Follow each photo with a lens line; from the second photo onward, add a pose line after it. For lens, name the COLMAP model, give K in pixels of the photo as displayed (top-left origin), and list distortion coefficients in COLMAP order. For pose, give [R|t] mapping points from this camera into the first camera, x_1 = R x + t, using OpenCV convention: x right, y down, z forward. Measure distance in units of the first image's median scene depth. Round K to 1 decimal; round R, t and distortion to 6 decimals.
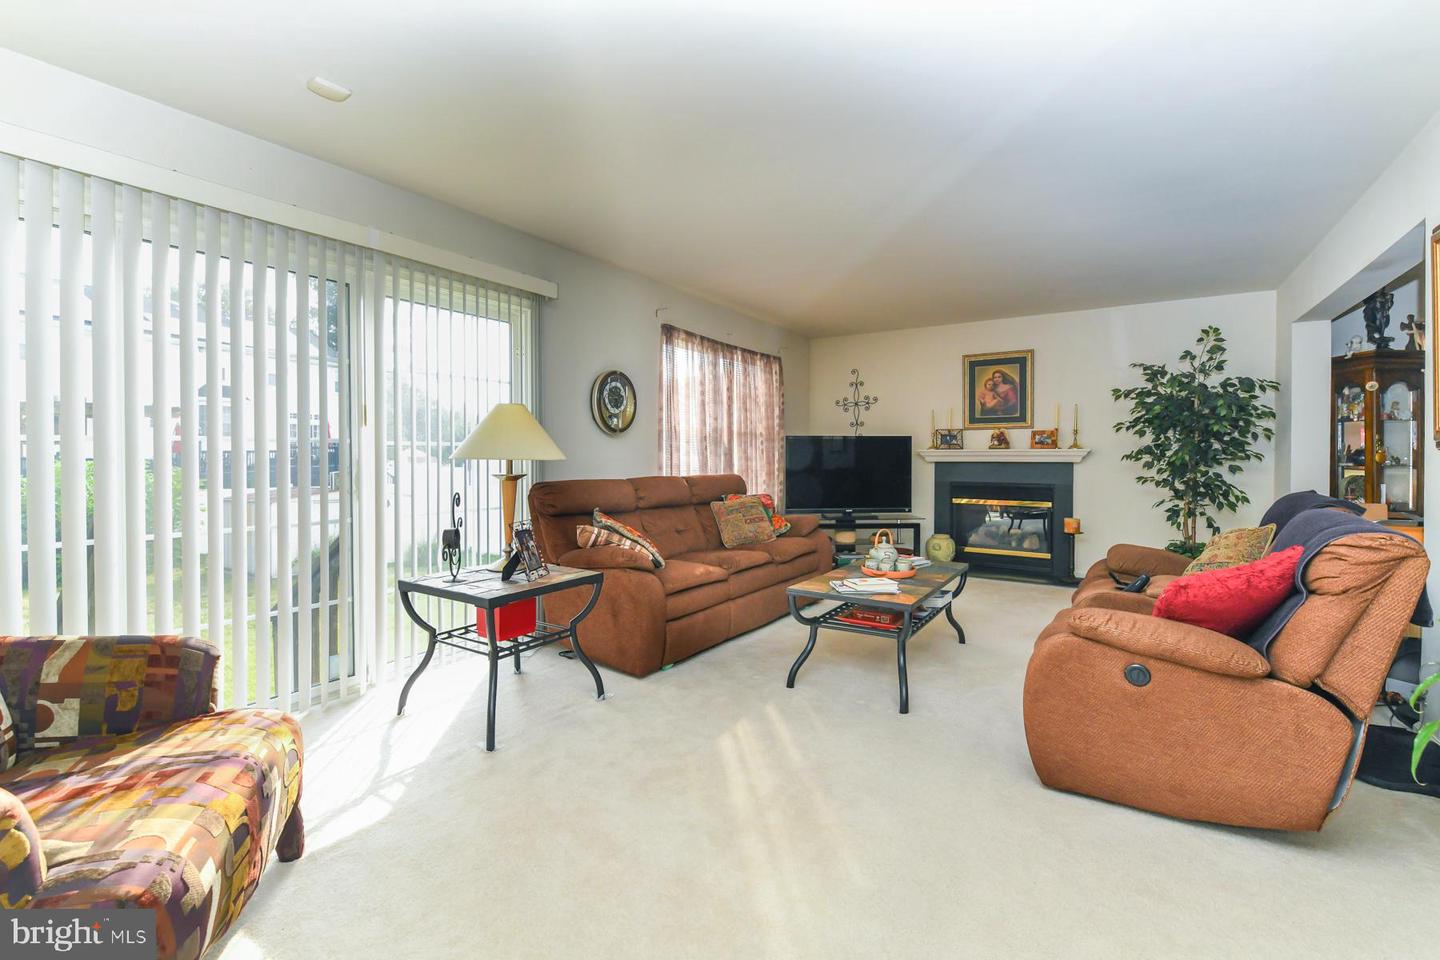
lens RADIAL K [[619.2, 0, 738.1], [0, 619.2, 461.6], [0, 0, 1]] dist [-0.002235, -0.000466]
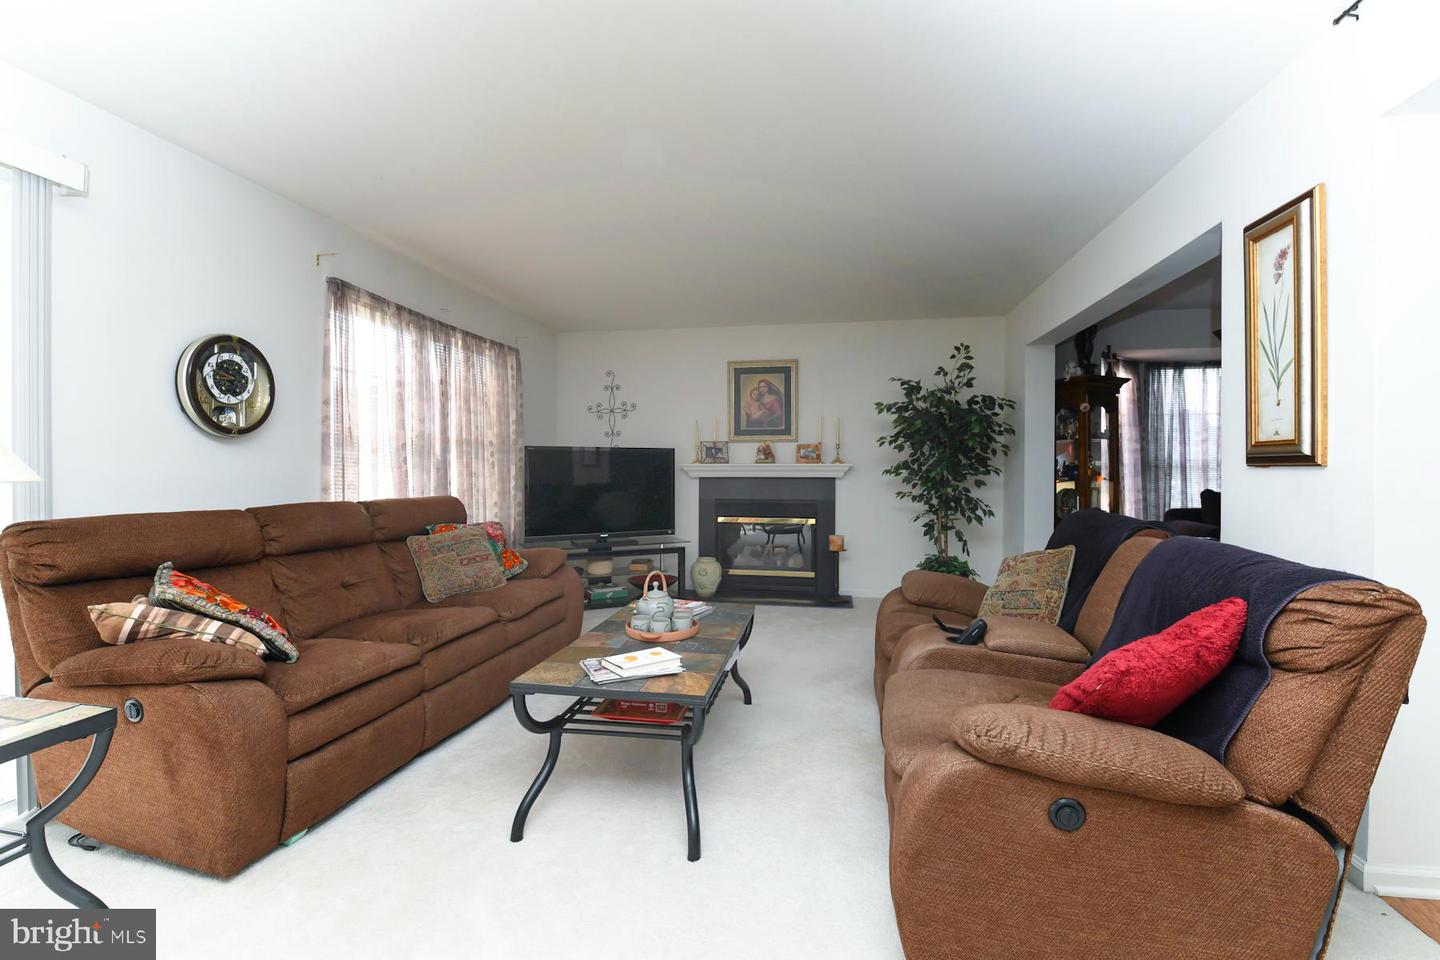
lens RADIAL K [[603.0, 0, 732.5], [0, 603.0, 474.2], [0, 0, 1]] dist [0.002664, -0.008195]
pose [[0.923984, -0.002702, 0.382423, 0.032727], [0.003477, 0.999993, -0.001334, -0.003475], [-0.382416, 0.002563, 0.923987, 0.211174]]
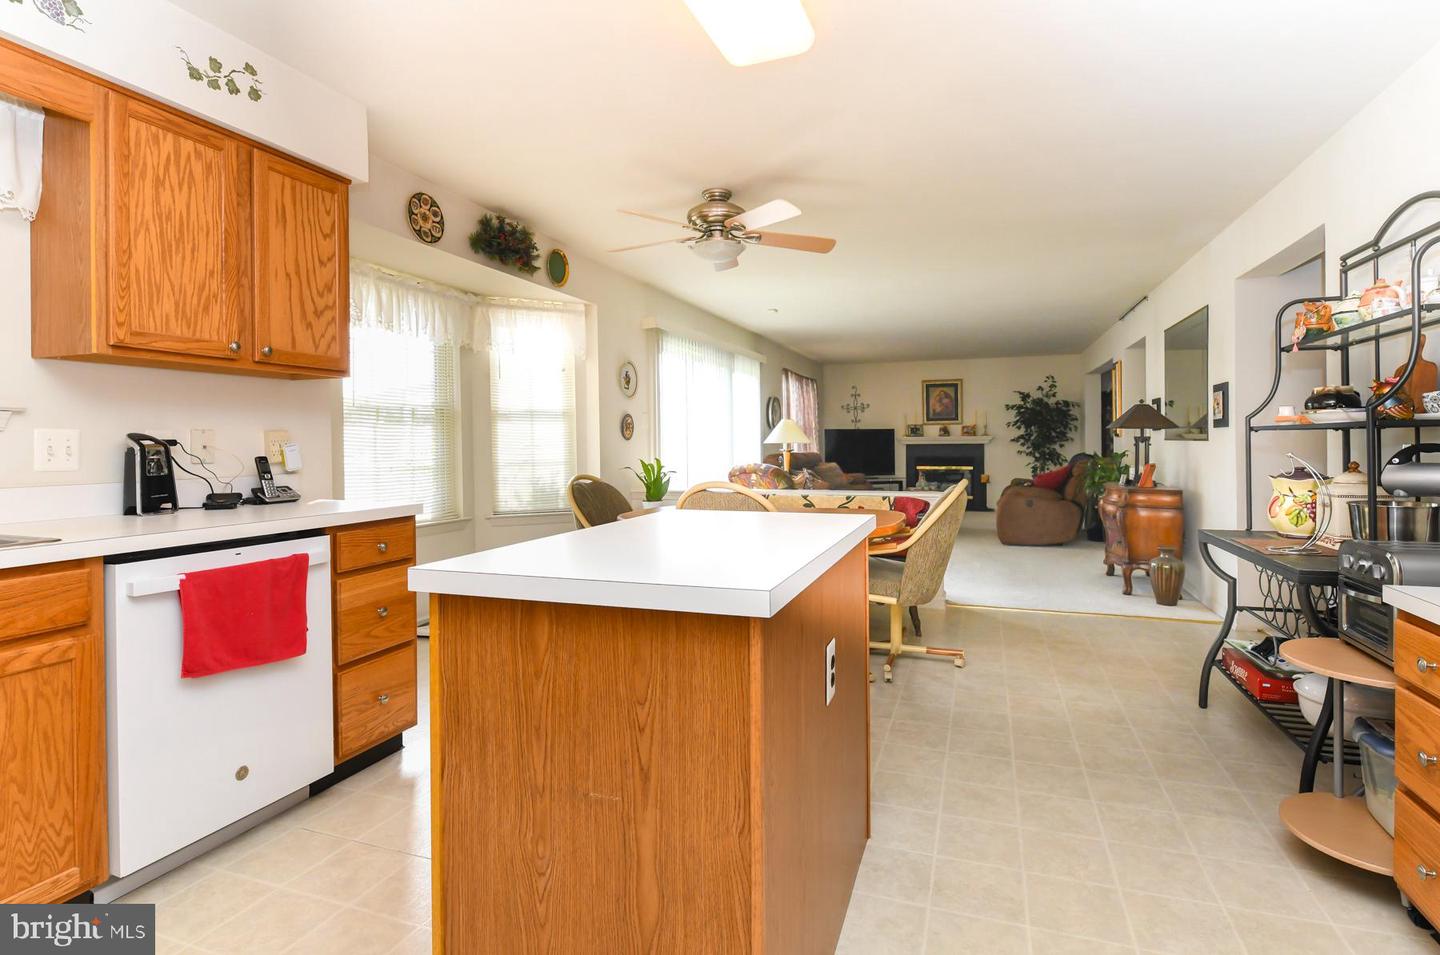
lens RADIAL K [[691.2, 0, 751.0], [0, 691.2, 445.1], [0, 0, 1]] dist [0.000449, 0.000039]
pose [[0.972626, -0.006535, 0.232285, -0.654451], [0.008699, 0.999928, -0.008294, 0.018088], [-0.232214, 0.010088, 0.972612, -0.889285]]
